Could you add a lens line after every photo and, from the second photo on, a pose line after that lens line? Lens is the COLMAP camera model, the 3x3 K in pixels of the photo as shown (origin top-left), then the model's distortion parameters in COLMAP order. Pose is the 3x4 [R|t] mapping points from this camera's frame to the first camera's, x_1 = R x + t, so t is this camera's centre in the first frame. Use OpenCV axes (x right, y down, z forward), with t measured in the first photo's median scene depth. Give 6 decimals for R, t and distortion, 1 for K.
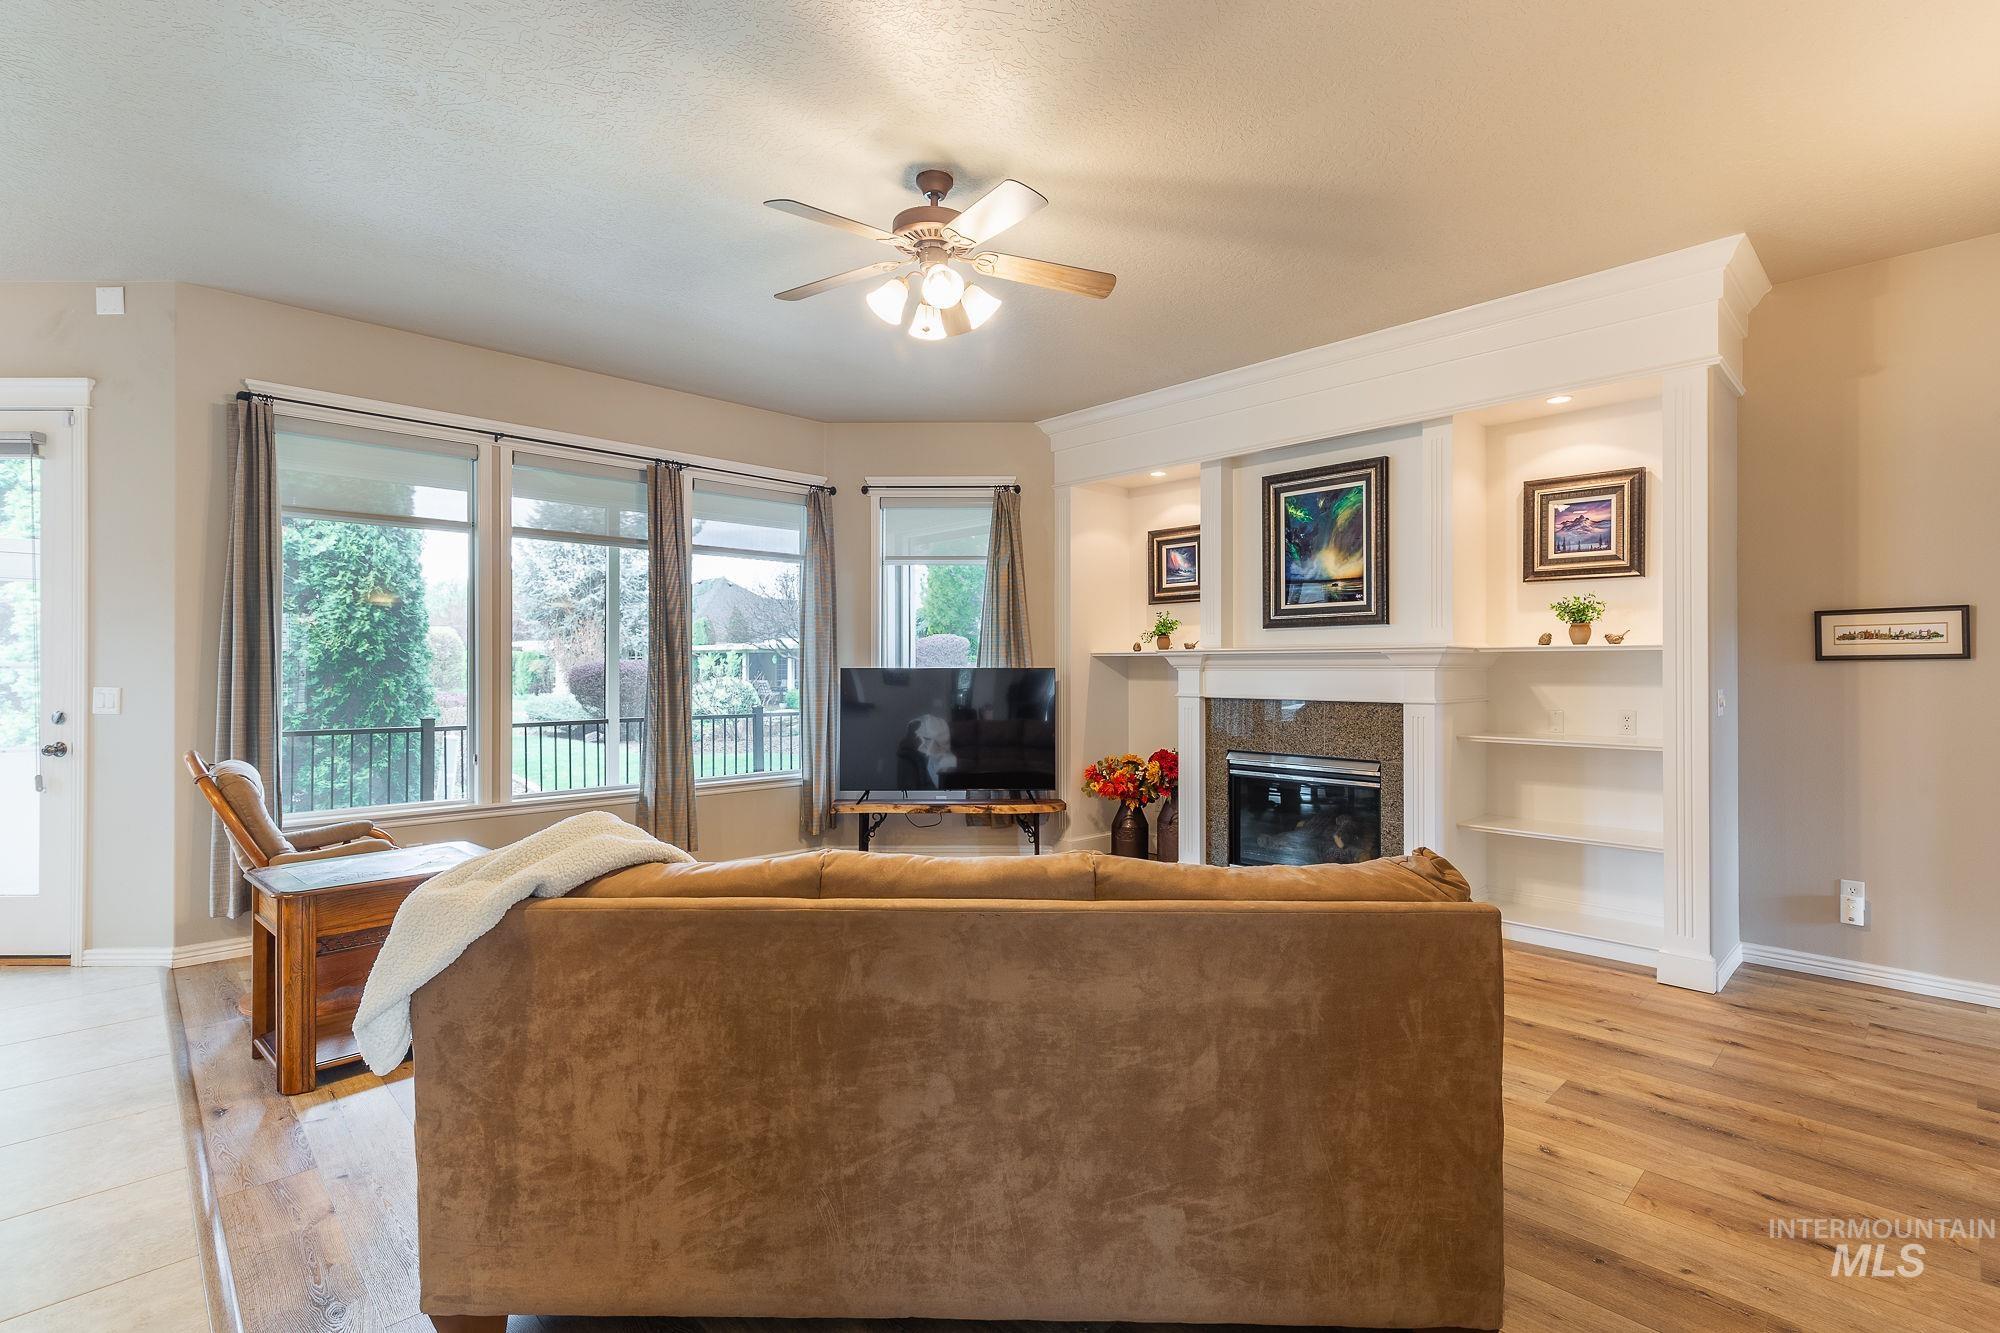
lens RADIAL K [[908.7, 0, 1013.1], [0, 908.7, 664.8], [0, 0, 1]] dist [0.008264, -0.001474]
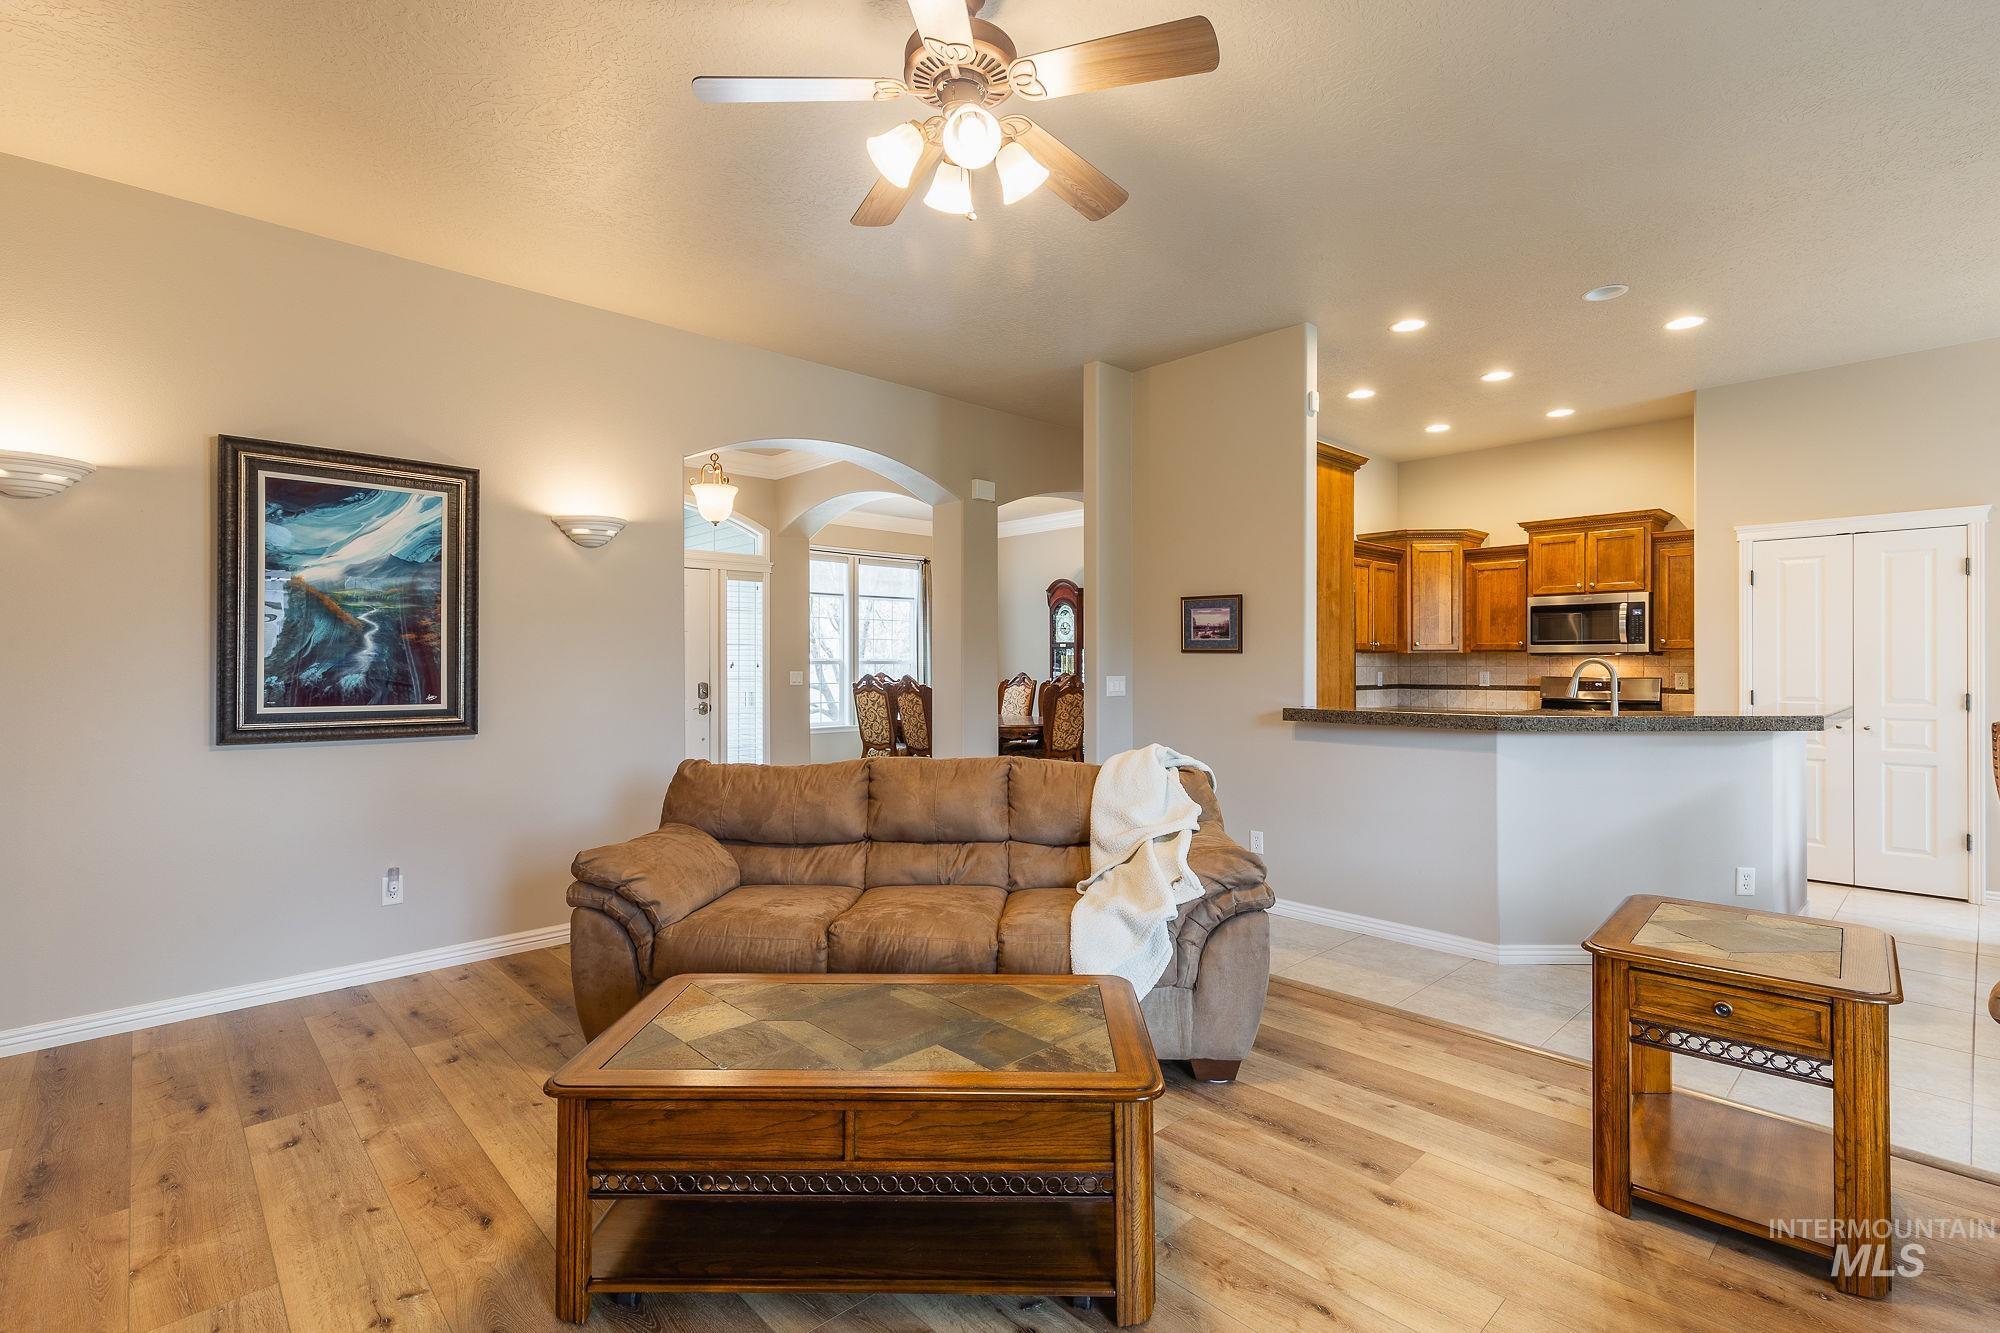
lens RADIAL K [[927.8, 0, 1003.7], [0, 927.8, 662.8], [0, 0, 1]] dist [0.007065, 0.000537]
pose [[-0.999904, 0.001387, 0.013786, -0.078996], [0.001356, 0.999997, -0.002194, 0.005348], [-0.013789, -0.002175, -0.999903, 1.084706]]
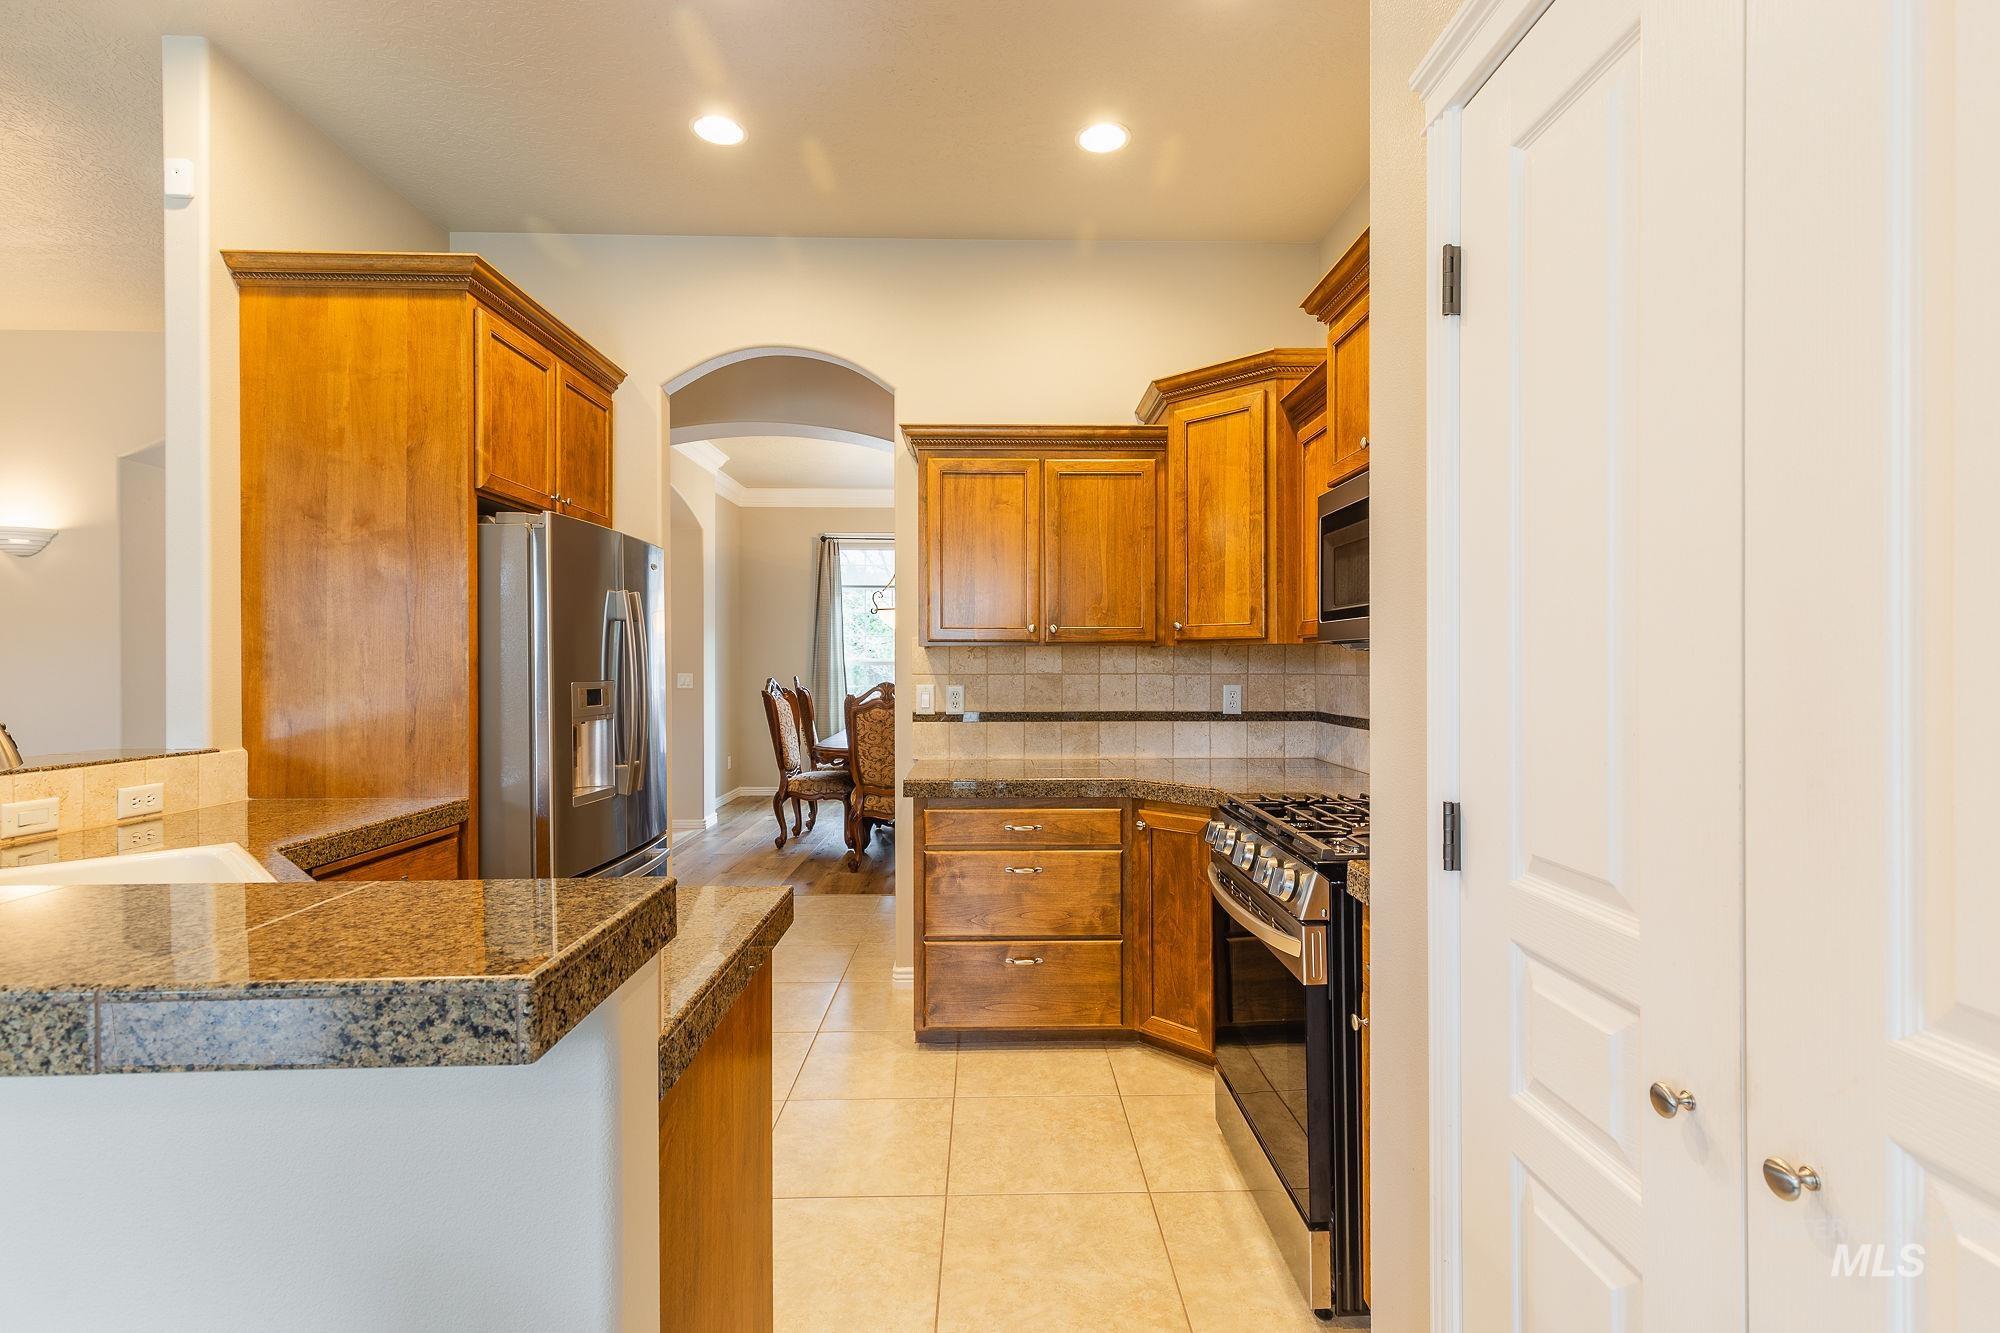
lens RADIAL K [[908.7, 0, 1013.1], [0, 908.7, 664.8], [0, 0, 1]] dist [0.008264, -0.001474]
pose [[-0.732213, -0.001139, 0.681075, -1.026767], [-0.001022, 0.999999, 0.000574, 0.001446], [-0.681075, -0.000276, -0.732214, 0.216111]]
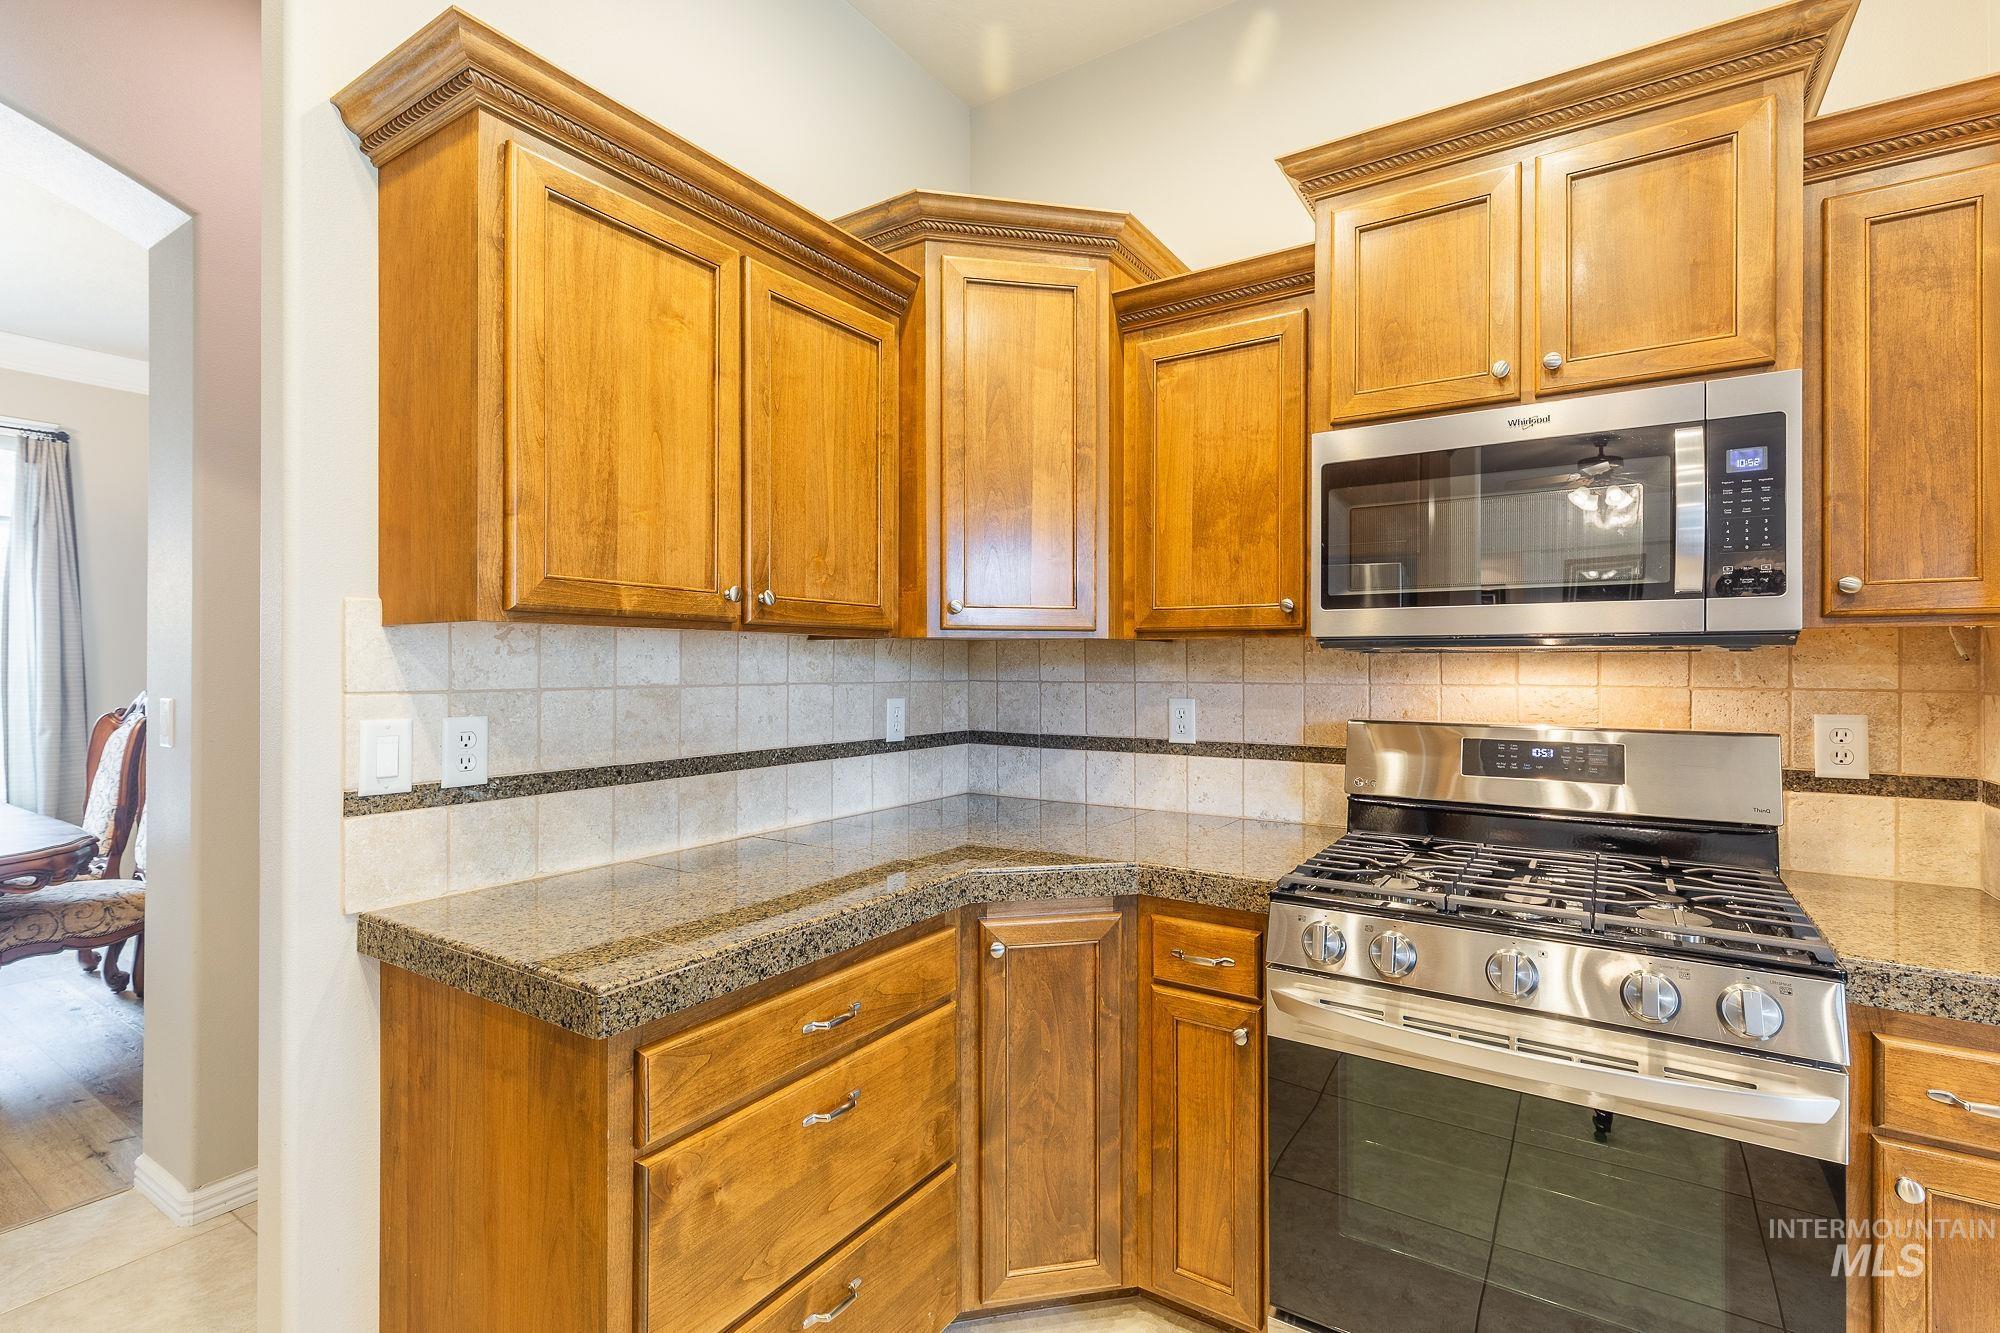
lens RADIAL K [[908.7, 0, 1013.1], [0, 908.7, 664.8], [0, 0, 1]] dist [0.008264, -0.001474]
pose [[-0.975617, -0.002916, -0.219459, -0.621002], [-0.002037, 0.999989, -0.004233, 0.001607], [0.219469, -0.003683, -0.975613, 0.060869]]
